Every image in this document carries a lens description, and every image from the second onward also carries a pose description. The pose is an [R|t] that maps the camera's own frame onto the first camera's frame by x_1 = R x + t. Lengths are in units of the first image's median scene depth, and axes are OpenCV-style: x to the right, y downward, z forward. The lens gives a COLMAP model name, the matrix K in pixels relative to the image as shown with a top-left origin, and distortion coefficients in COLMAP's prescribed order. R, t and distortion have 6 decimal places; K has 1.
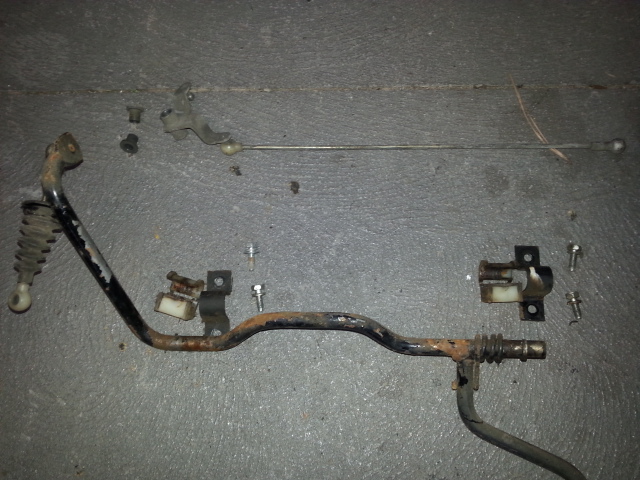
lens RADIAL K [[492.5, 0, 320.0], [0, 492.5, 240.0], [0, 0, 1]] dist [0.006350, 0.001273]
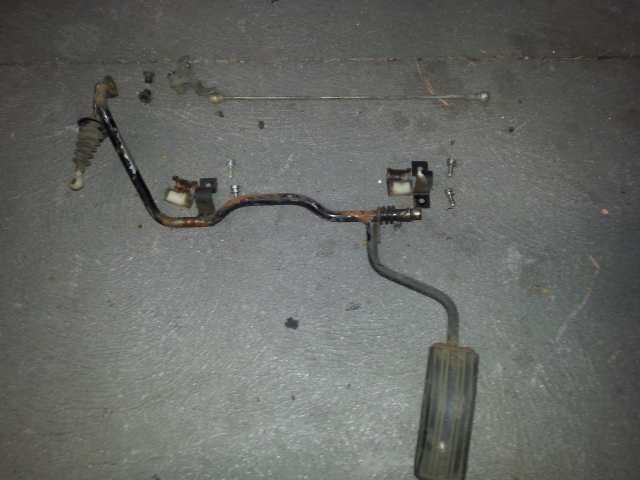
lens RADIAL K [[498.2, 0, 320.0], [0, 498.2, 240.0], [0, 0, 1]] dist [0.036917, -0.010579]
pose [[0.999722, -0.009413, 0.021621, 0.086417], [0.010914, 0.997458, -0.070410, 0.335206], [-0.020903, 0.070627, 0.997284, -0.438845]]
